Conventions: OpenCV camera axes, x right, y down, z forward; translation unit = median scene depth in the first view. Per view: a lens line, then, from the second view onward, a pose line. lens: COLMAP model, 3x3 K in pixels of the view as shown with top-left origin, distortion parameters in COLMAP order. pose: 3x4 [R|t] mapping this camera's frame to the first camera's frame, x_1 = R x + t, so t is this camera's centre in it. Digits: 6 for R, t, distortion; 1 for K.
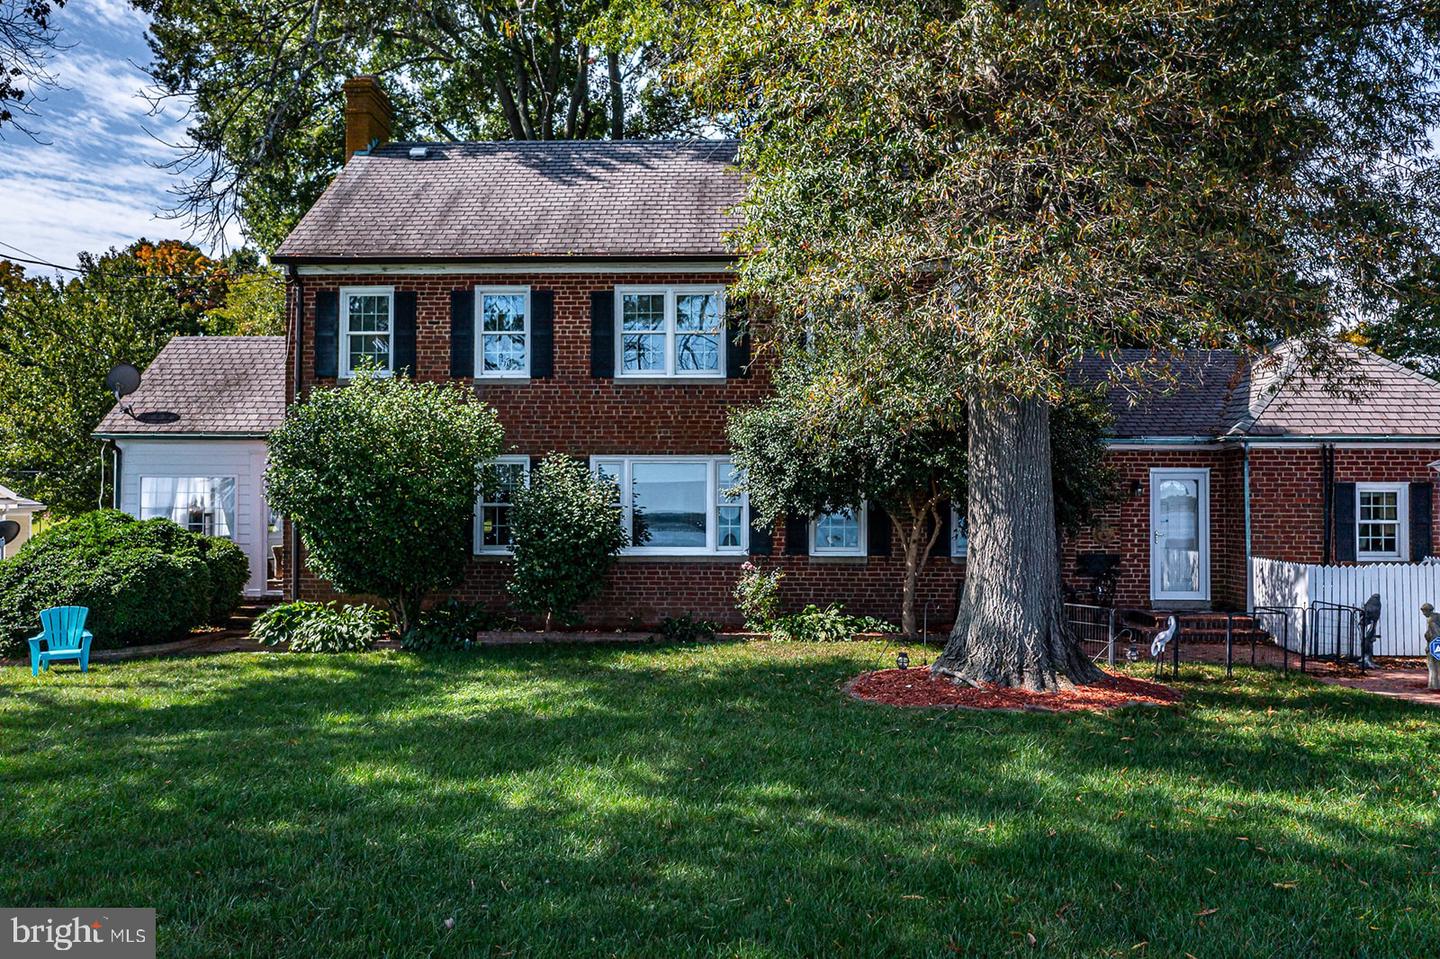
lens RADIAL K [[1137.2, 0, 720.0], [0, 1137.2, 479.5], [0, 0, 1]] dist [-0.015979, 0.003319]
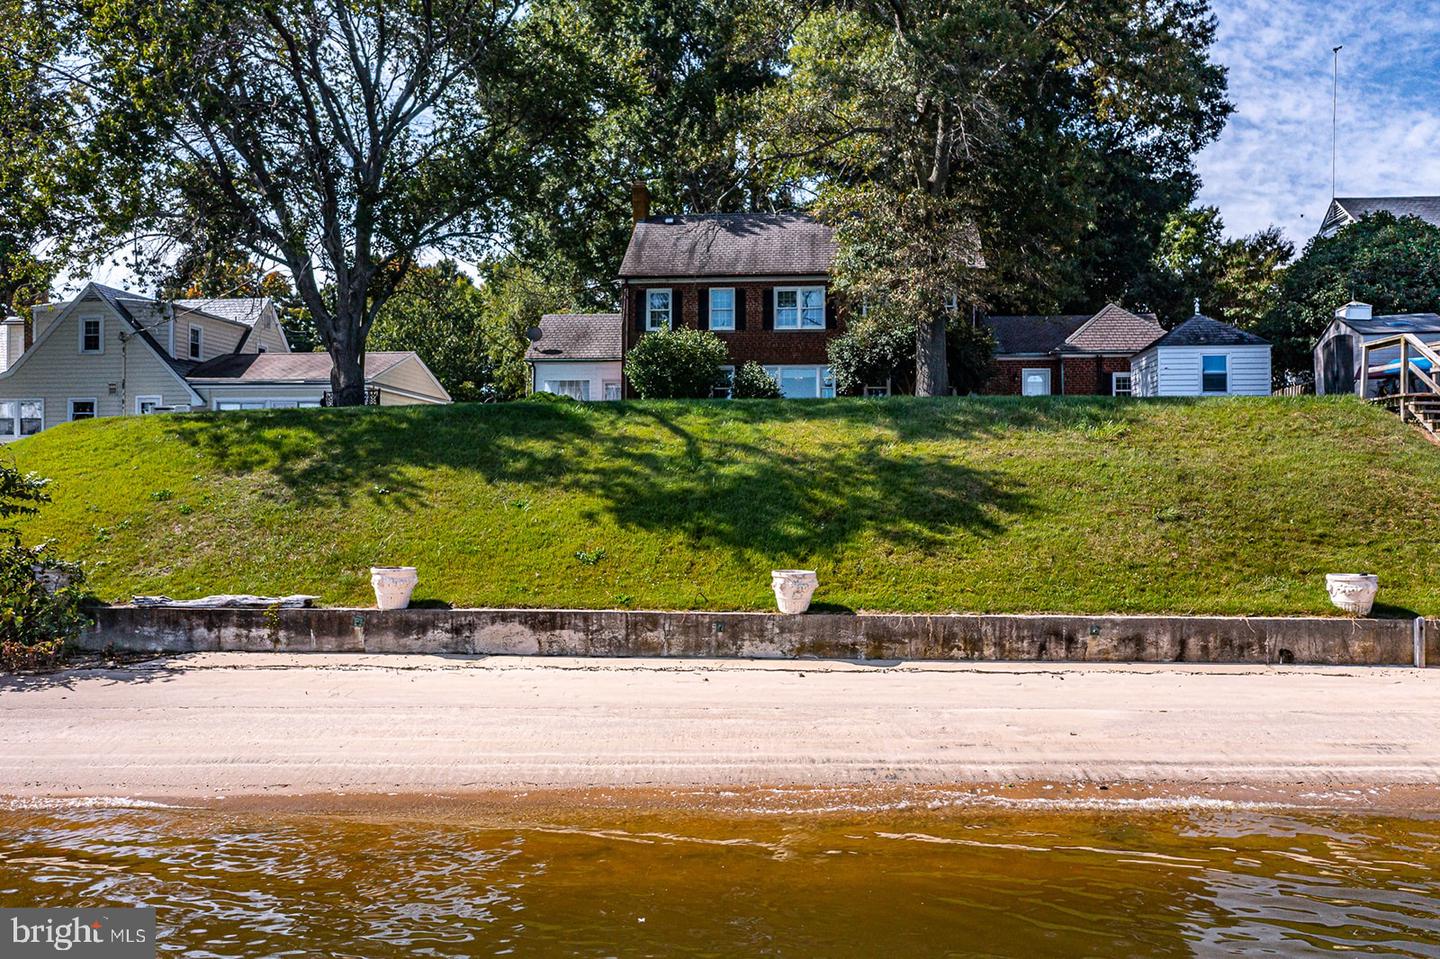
lens RADIAL K [[1188.9, 0, 720.0], [0, 1188.9, 479.5], [0, 0, 1]] dist [-0.000627, 0.002843]
pose [[0.997700, -0.000190, -0.067784, -0.043586], [-0.000053, 0.999994, -0.003583, 0.217658], [0.067784, 0.003579, 0.997694, -1.348496]]
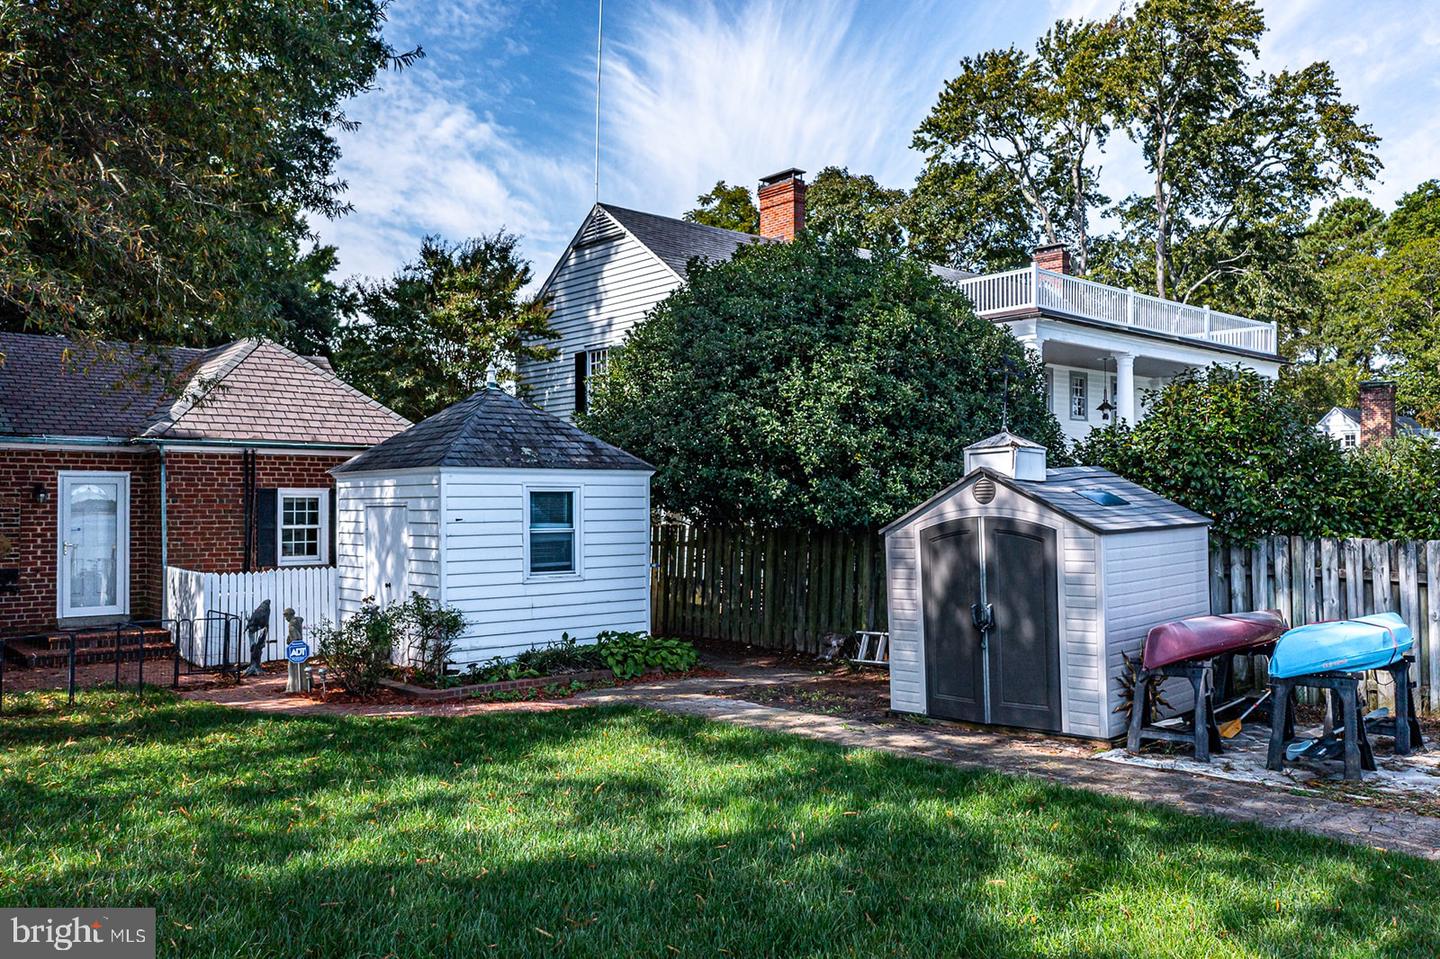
lens RADIAL K [[1137.2, 0, 720.0], [0, 1137.2, 479.5], [0, 0, 1]] dist [-0.015979, 0.003319]
pose [[0.733402, 0.010317, 0.679717, 0.162128], [-0.009626, 0.999942, -0.004791, -0.004059], [-0.679727, -0.003029, 0.733459, -0.009490]]
